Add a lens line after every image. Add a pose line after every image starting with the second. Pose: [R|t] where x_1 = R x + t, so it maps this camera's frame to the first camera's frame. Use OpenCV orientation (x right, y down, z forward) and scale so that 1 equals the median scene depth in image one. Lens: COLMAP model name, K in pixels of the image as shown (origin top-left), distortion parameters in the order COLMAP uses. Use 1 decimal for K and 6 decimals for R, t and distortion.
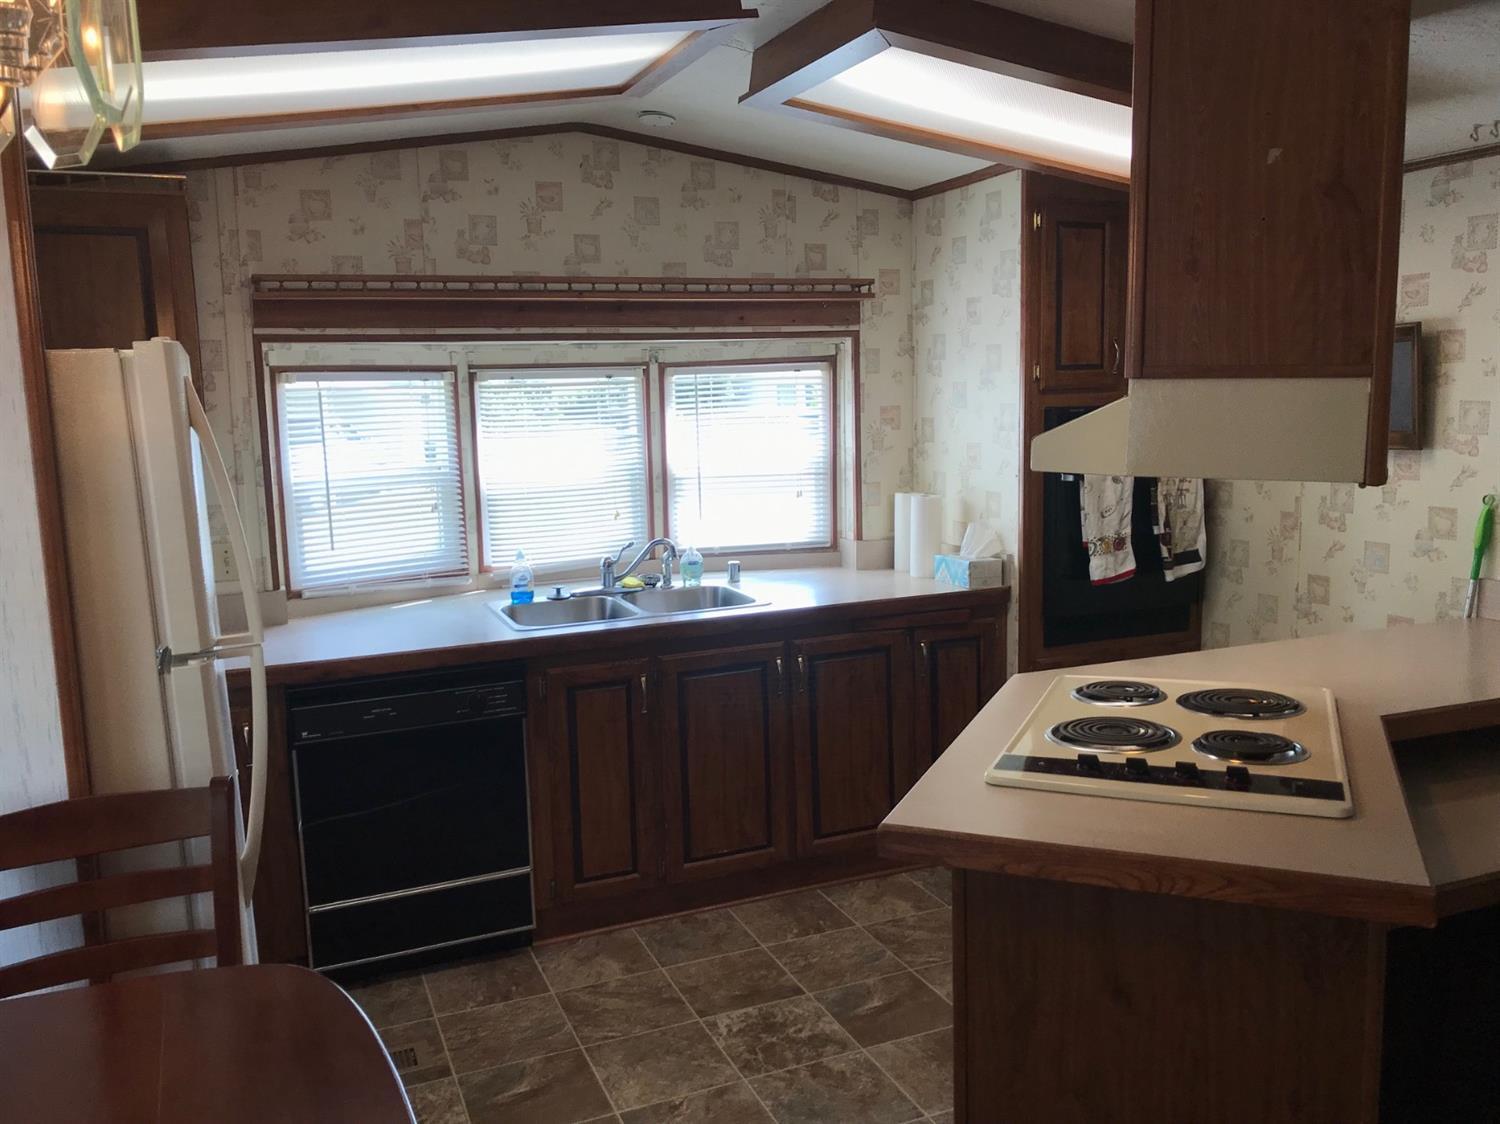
lens RADIAL K [[1222.2, 0, 753.0], [0, 1222.2, 555.3], [0, 0, 1]] dist [0.073942, -0.206173]
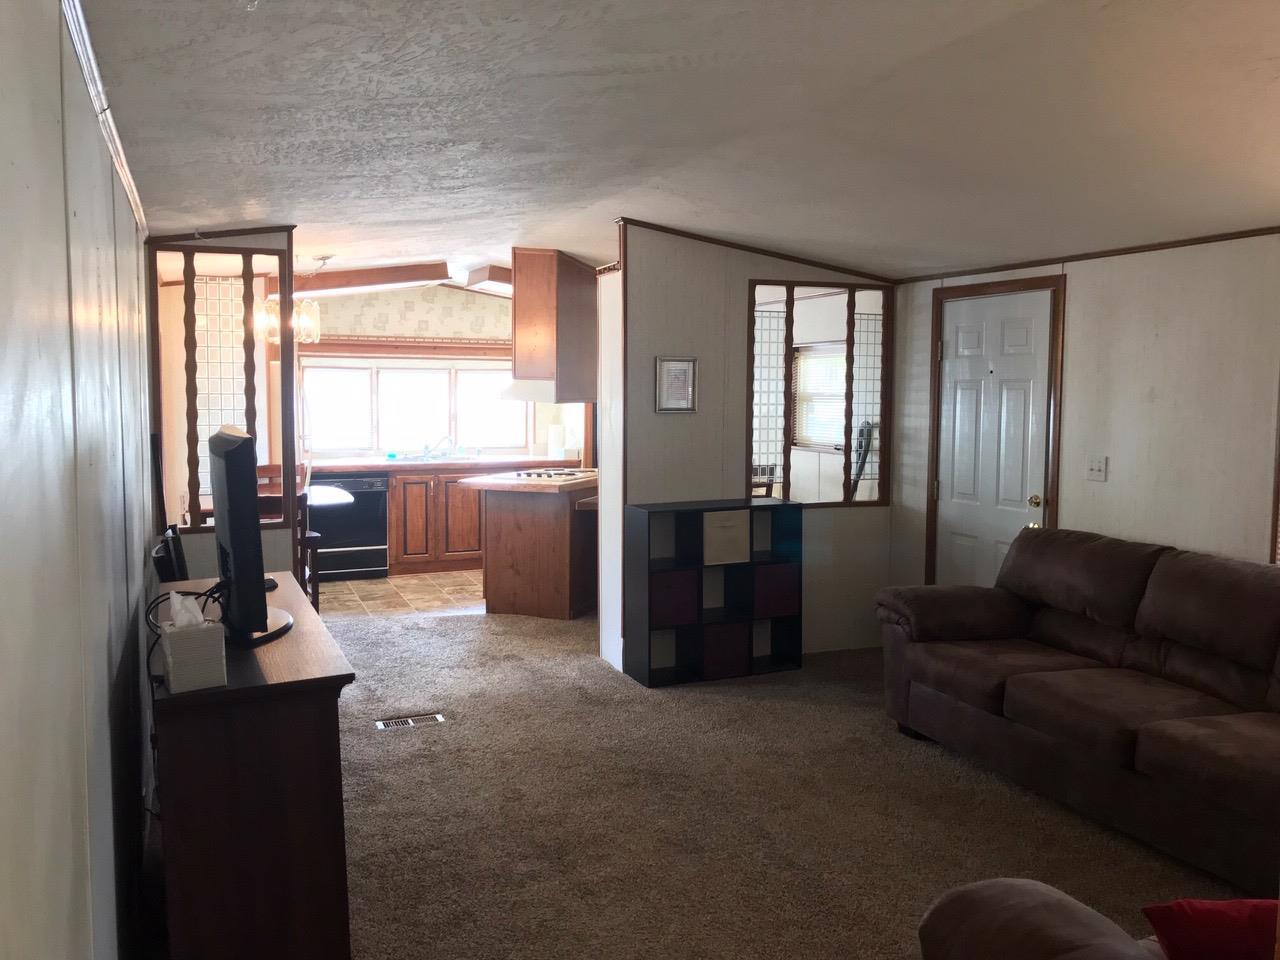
lens RADIAL K [[1043.0, 0, 642.6], [0, 1043.0, 474.3], [0, 0, 1]] dist [0.073942, -0.206173]
pose [[0.999353, 0.035951, -0.000838, 0.354640], [-0.035944, 0.997890, -0.054063, 0.176468], [-0.001107, 0.054058, 0.998537, -1.248958]]
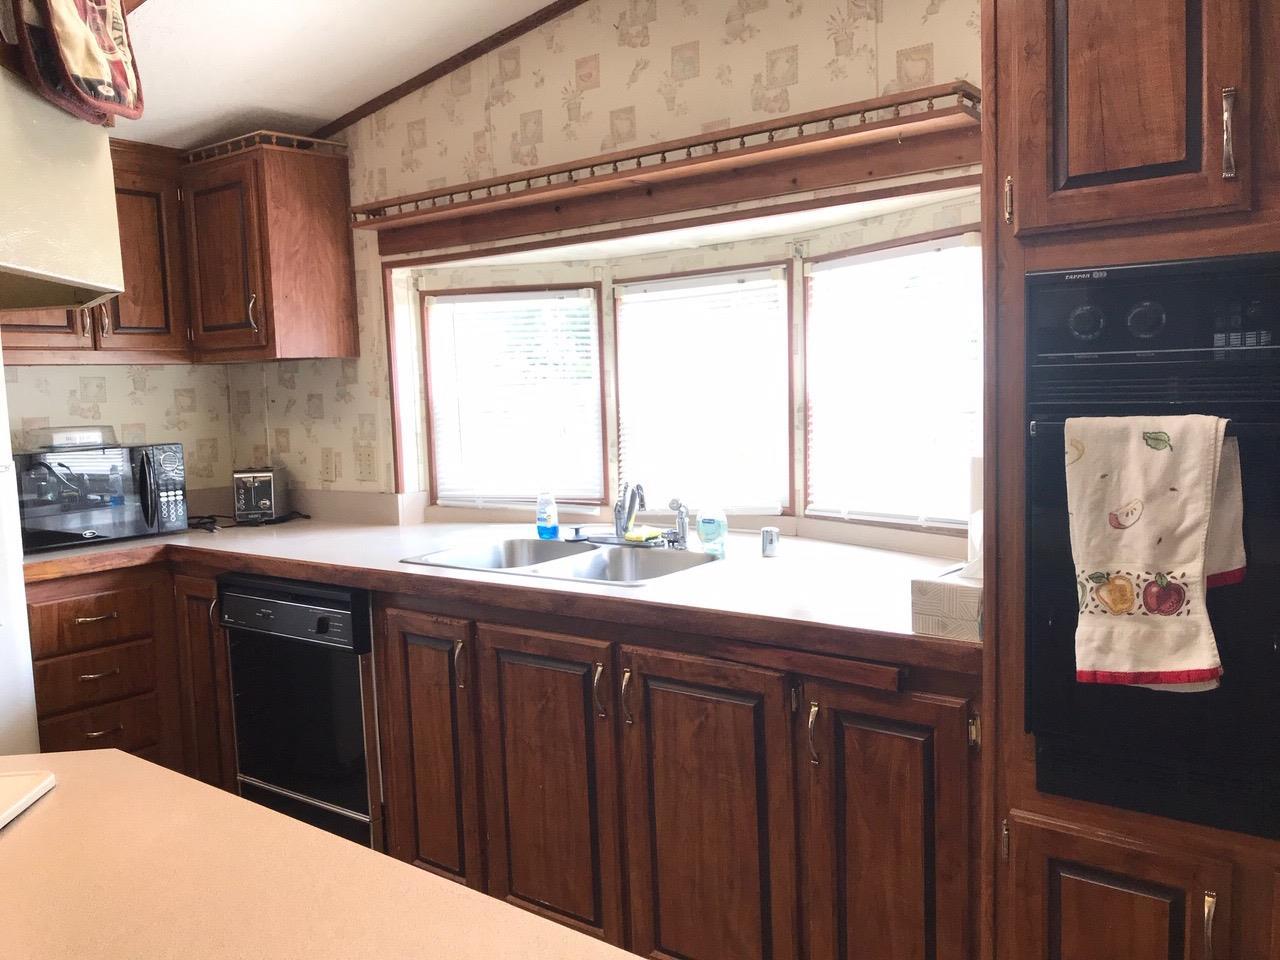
lens RADIAL K [[1043.0, 0, 642.6], [0, 1043.0, 474.3], [0, 0, 1]] dist [0.073942, -0.206173]
pose [[0.499124, 0.085511, -0.862301, 0.509836], [-0.098163, 0.994293, 0.041780, -0.047783], [0.860953, 0.063793, 0.504669, 0.680503]]
